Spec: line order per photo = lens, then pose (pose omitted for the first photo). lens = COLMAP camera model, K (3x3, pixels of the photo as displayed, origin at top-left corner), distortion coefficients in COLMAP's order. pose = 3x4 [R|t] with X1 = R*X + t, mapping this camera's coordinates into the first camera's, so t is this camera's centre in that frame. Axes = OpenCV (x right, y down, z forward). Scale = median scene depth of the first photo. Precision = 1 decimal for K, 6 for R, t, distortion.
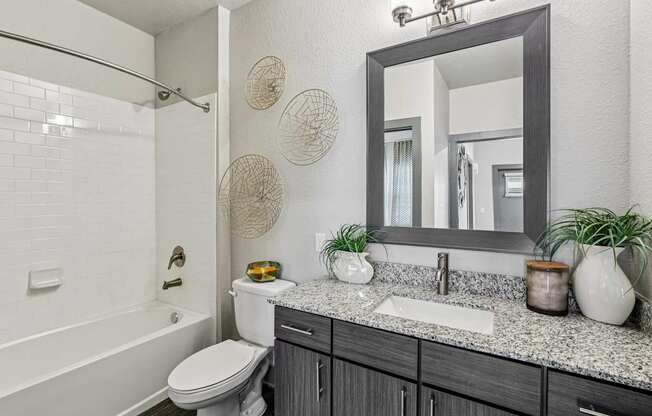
lens RADIAL K [[306.4, 0, 320.8], [0, 306.4, 201.4], [0, 0, 1]] dist [-0.014457, 0.000265]
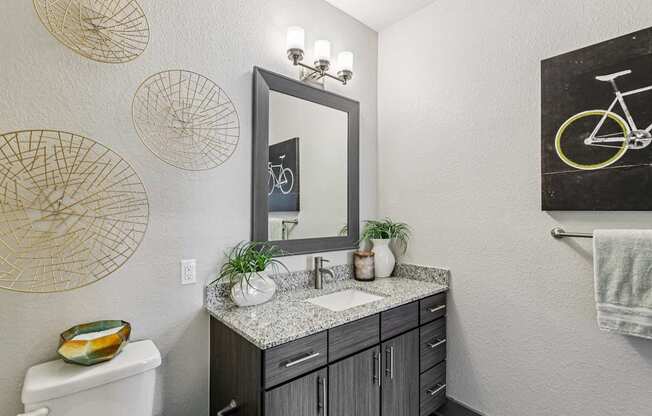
lens RADIAL K [[302.2, 0, 326.0], [0, 302.2, 208.0], [0, 0, 1]] dist [-0.013887, 0.000480]
pose [[0.304684, 0.015127, 0.952333, -0.607200], [-0.000864, 0.999878, -0.015606, -0.013718], [-0.952453, 0.003932, 0.304660, 0.429958]]
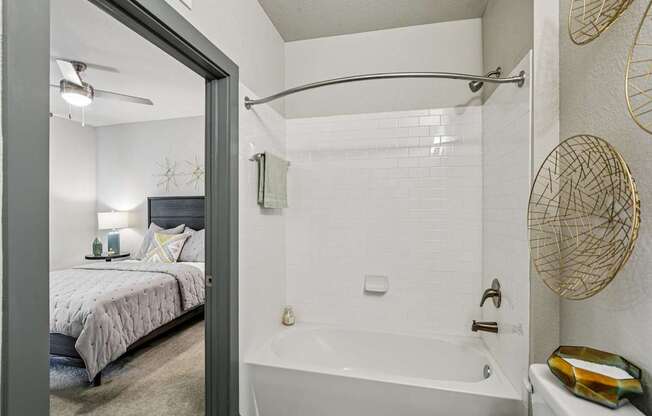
lens RADIAL K [[306.6, 0, 326.0], [0, 306.6, 208.0], [0, 0, 1]] dist [0.003343, 0.000551]
pose [[0.329702, -0.000396, -0.944085, 0.134754], [0.000000, 1.000000, -0.000419, -0.033454], [0.944085, 0.000138, 0.329702, 0.451473]]
